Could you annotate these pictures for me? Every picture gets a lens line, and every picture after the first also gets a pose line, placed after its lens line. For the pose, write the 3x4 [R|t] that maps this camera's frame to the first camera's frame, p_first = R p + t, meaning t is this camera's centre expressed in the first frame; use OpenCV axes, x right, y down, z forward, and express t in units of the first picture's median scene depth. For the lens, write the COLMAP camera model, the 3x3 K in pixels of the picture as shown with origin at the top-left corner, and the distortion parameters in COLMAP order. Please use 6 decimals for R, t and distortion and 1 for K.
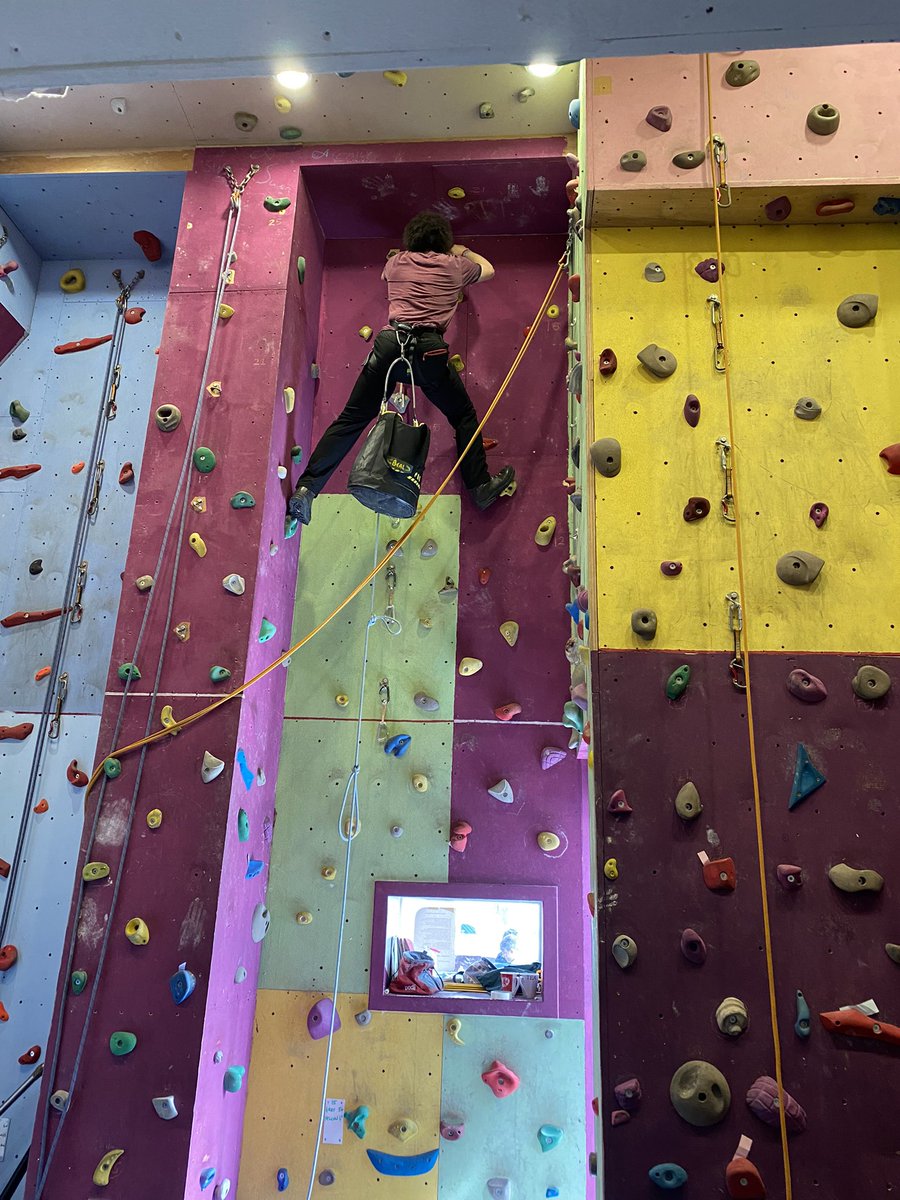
lens RADIAL K [[911.3, 0, 452.2], [0, 911.3, 594.8], [0, 0, 1]] dist [0.014981, -0.001846]
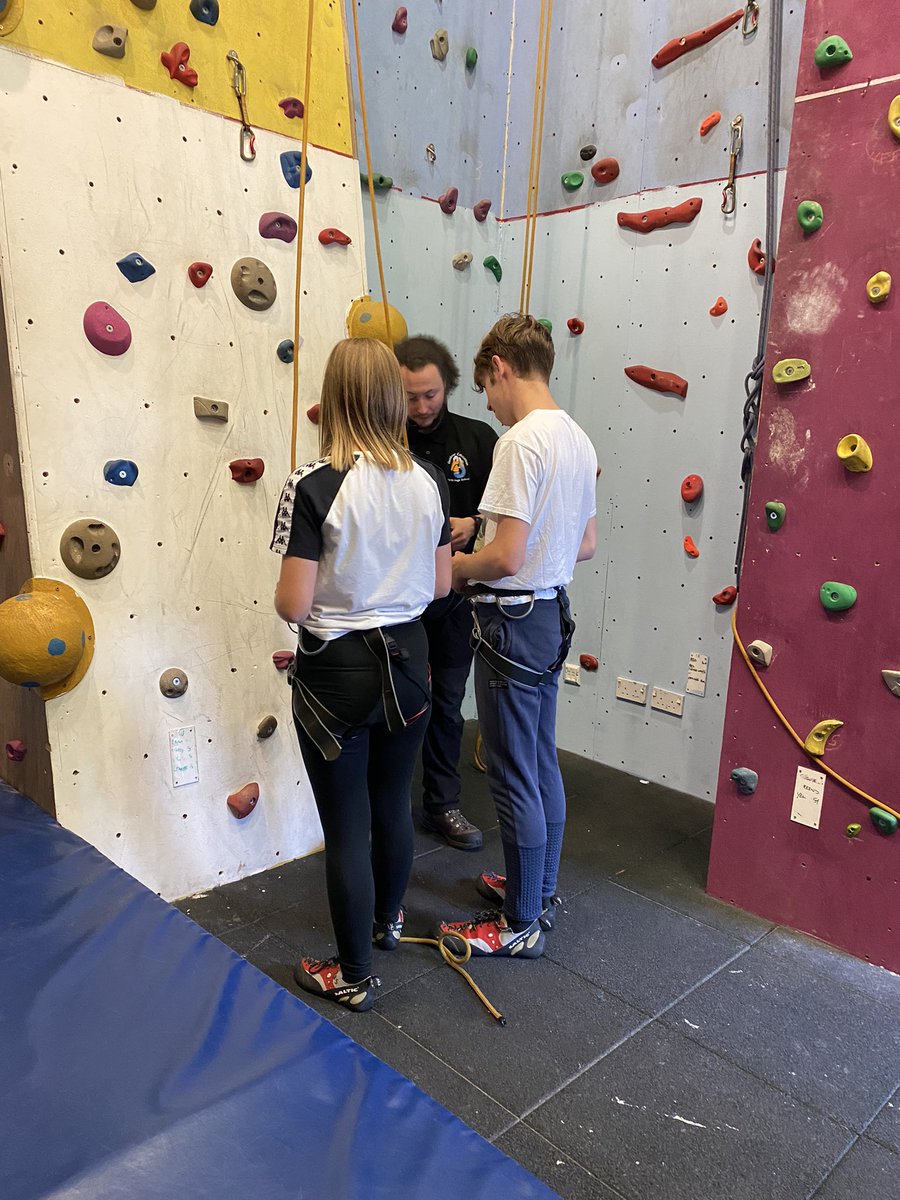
lens RADIAL K [[911.3, 0, 452.2], [0, 911.3, 594.8], [0, 0, 1]] dist [0.014981, -0.001846]
pose [[0.757295, 0.116464, -0.642604, -0.109258], [0.182438, 0.907070, 0.379394, 0.136211], [0.627073, -0.404549, 0.665672, 0.283323]]
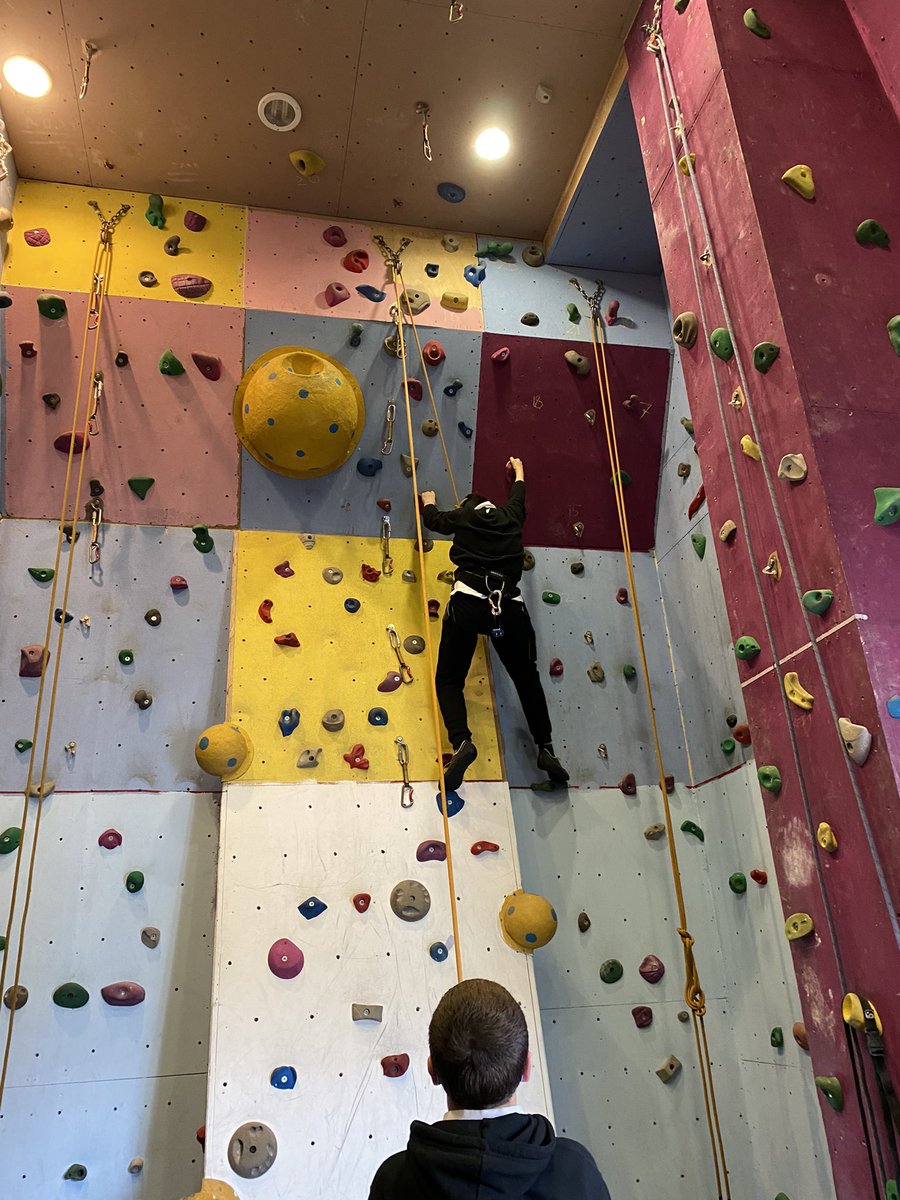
lens RADIAL K [[916.8, 0, 435.4], [0, 916.8, 593.7], [0, 0, 1]] dist [0.063931, -0.072909]
pose [[0.272826, -0.421063, -0.865027, 0.238683], [0.357575, 0.879106, -0.315139, 0.192056], [0.893144, -0.223334, 0.390405, 0.504237]]
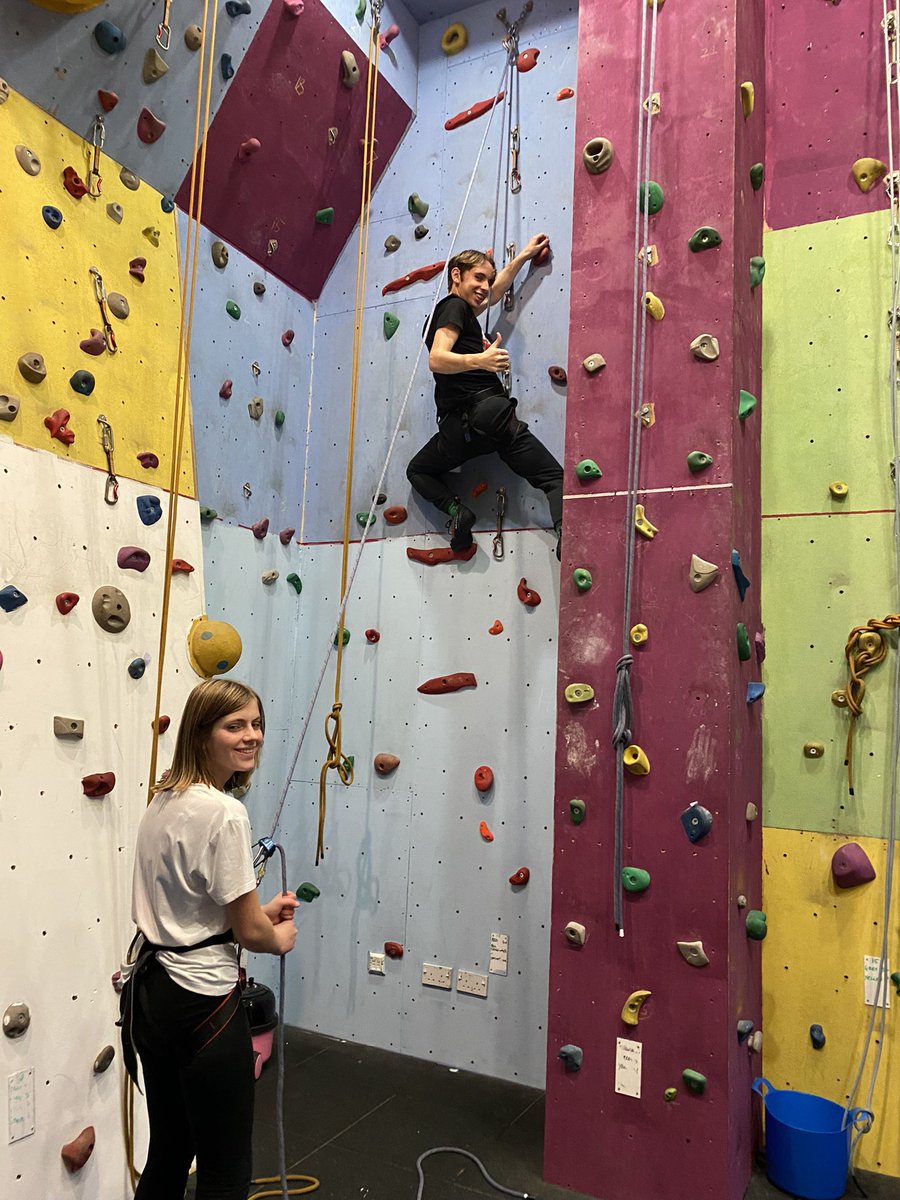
lens RADIAL K [[908.8, 0, 442.4], [0, 908.8, 586.9], [0, 0, 1]] dist [0.052401, -0.055879]
pose [[0.920243, -0.045337, -0.388711, -0.154164], [0.111594, 0.982428, 0.149605, 0.049958], [0.375098, -0.181051, 0.909132, 0.154099]]
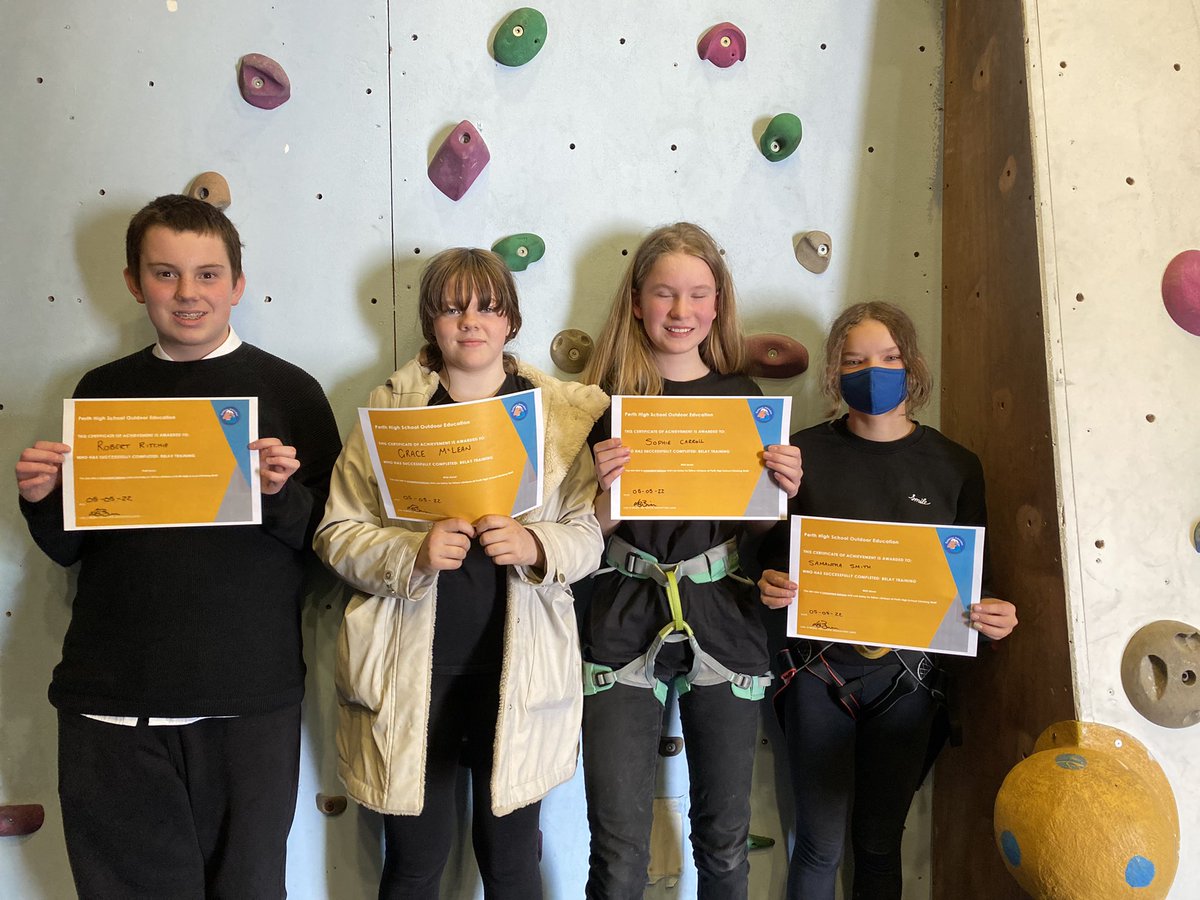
lens RADIAL K [[911.3, 0, 600.0], [0, 911.3, 450.0], [0, 0, 1]] dist [0.014981, -0.001846]
pose [[0.177421, 0.039460, -0.983344, -0.405796], [0.317258, 0.943558, 0.095105, 0.110927], [0.931595, -0.328848, 0.154888, 0.323593]]
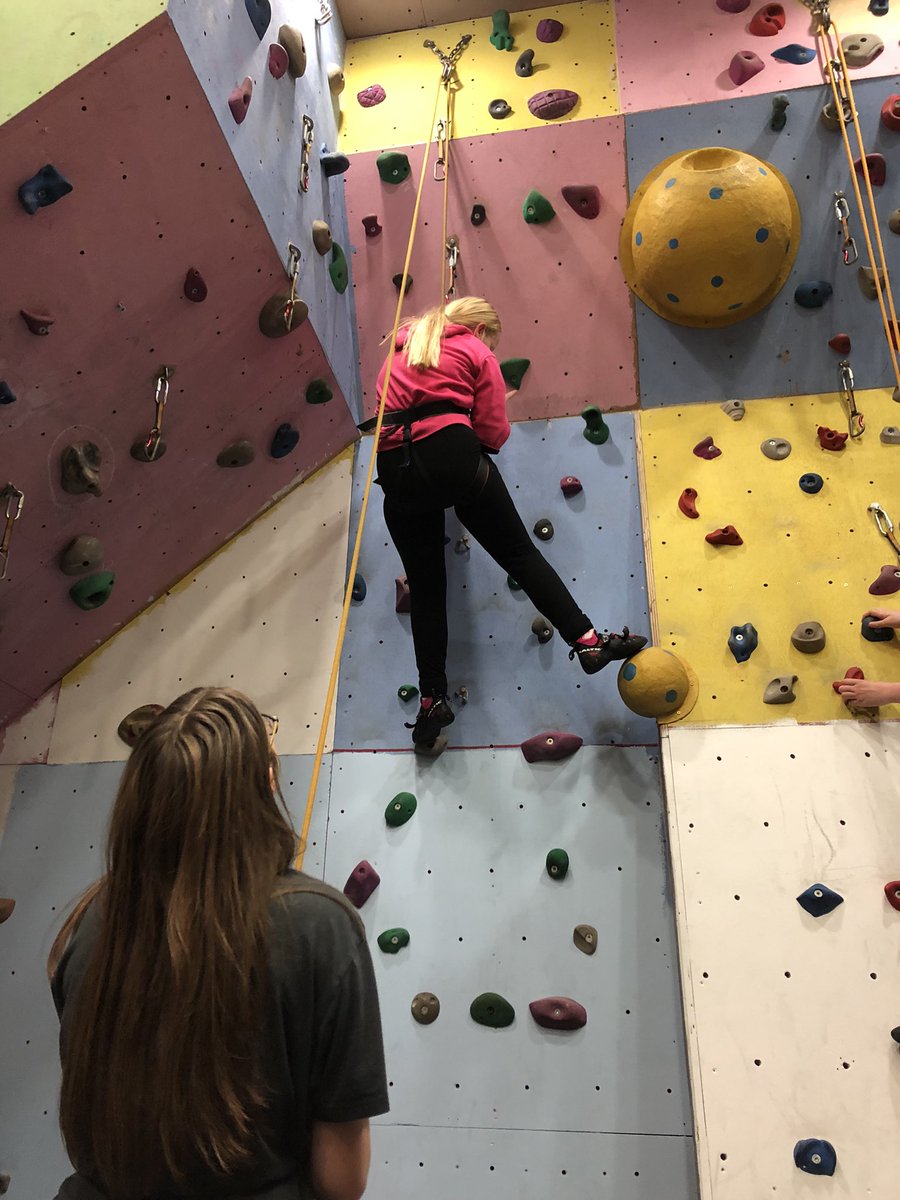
lens RADIAL K [[970.1, 0, 454.2], [0, 970.1, 595.4], [0, 0, 1]] dist [0.030632, -0.008524]
pose [[-0.096486, -0.446816, -0.889408, -0.043546], [0.296632, 0.840063, -0.454206, 0.185328], [0.950105, -0.307651, 0.051485, 0.481676]]
